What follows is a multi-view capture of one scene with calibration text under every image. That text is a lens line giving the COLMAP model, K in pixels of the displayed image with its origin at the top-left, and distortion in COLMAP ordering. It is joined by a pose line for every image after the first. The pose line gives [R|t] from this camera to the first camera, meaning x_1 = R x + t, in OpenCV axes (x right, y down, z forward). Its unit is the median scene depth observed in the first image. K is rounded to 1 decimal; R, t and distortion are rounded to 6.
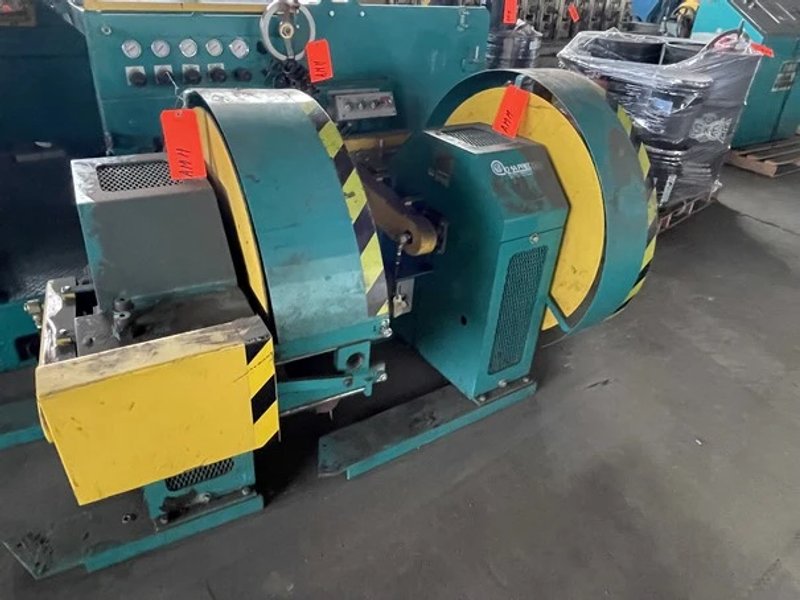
lens RADIAL K [[563.5, 0, 400.0], [0, 563.5, 300.0], [0, 0, 1]] dist [-0.005484, -0.002175]
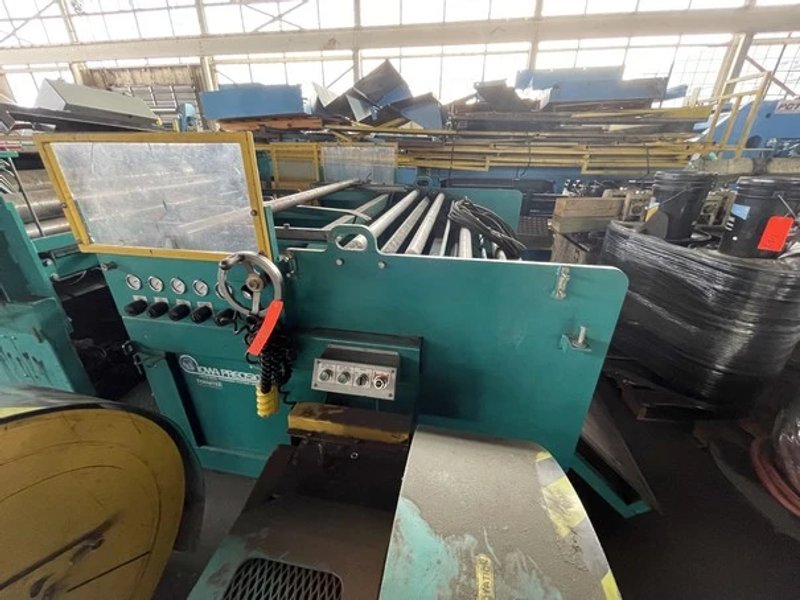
lens RADIAL K [[321.7, 0, 400.0], [0, 321.7, 300.0], [0, 0, 1]] dist [-0.008428, 0.000059]
pose [[0.705909, 0.240776, -0.666122, 0.259537], [-0.330432, 0.943787, -0.009029, -0.483505], [0.626503, 0.226482, 0.745788, 0.723756]]
